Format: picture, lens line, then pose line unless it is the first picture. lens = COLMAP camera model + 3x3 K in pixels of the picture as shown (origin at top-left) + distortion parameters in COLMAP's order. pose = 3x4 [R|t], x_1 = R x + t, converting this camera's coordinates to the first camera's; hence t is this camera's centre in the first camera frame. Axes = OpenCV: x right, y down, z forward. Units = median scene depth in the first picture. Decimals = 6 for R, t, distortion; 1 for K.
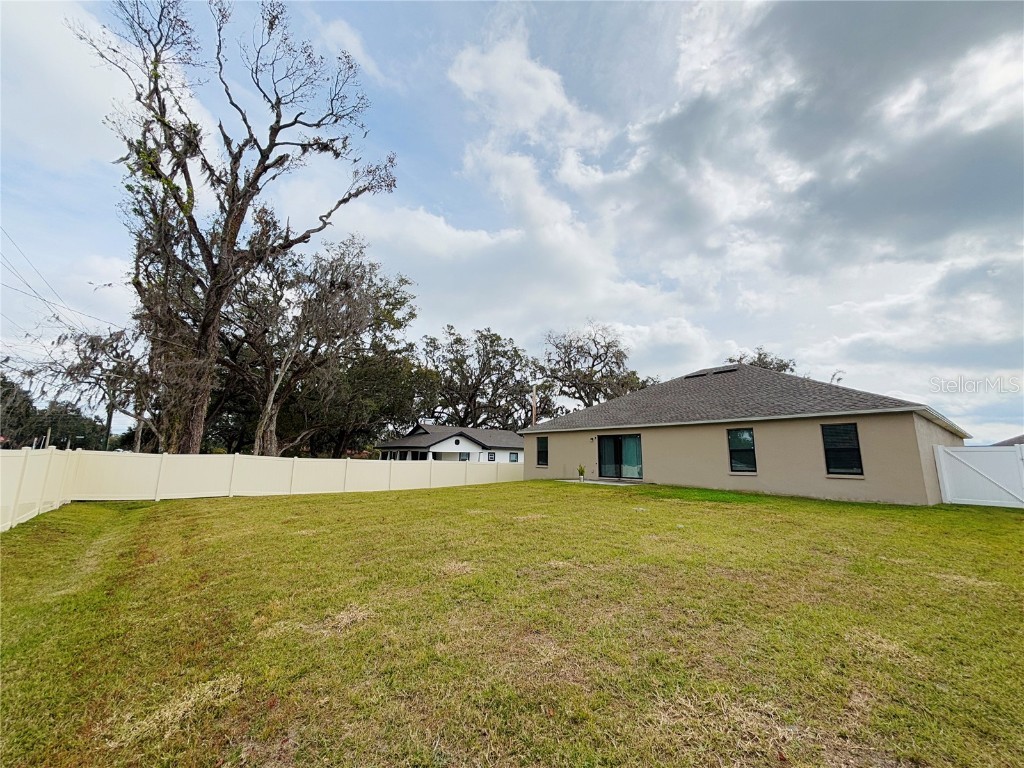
lens RADIAL K [[415.2, 0, 512.0], [0, 415.2, 384.0], [0, 0, 1]] dist [-0.036364, -0.000060]
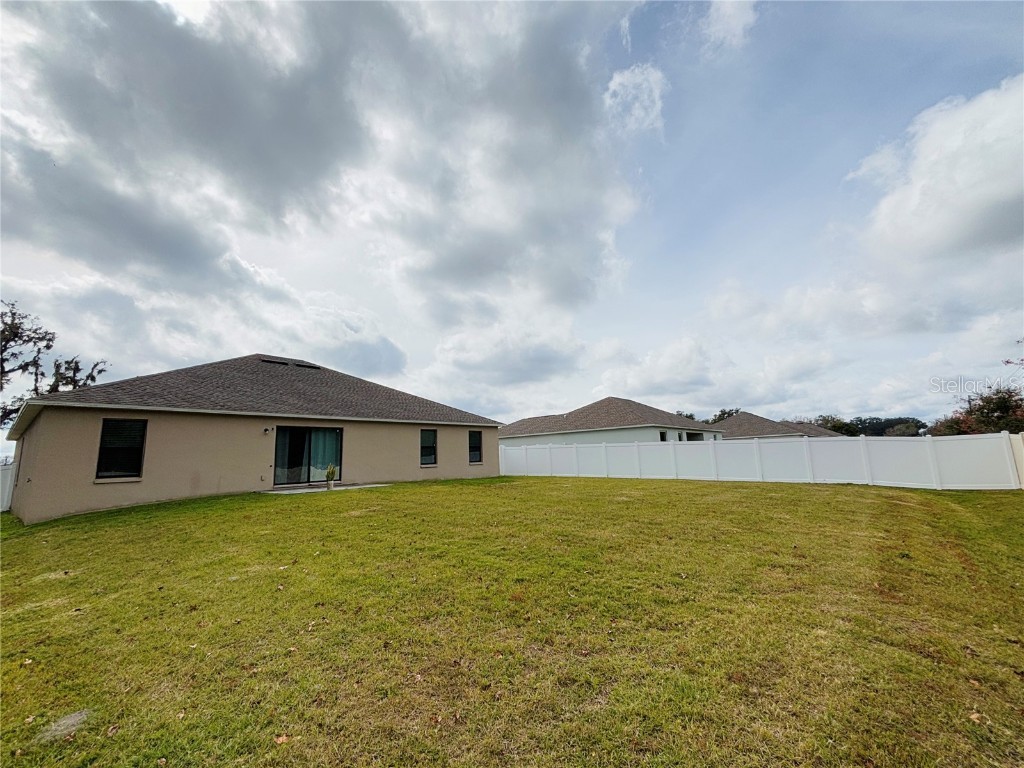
lens RADIAL K [[415.2, 0, 512.0], [0, 415.2, 384.0], [0, 0, 1]] dist [-0.036364, -0.000060]
pose [[-0.212835, 0.149002, 0.965660, -0.712350], [-0.141007, 0.973274, -0.181256, 0.163476], [-0.966860, -0.174743, -0.186137, 0.995857]]
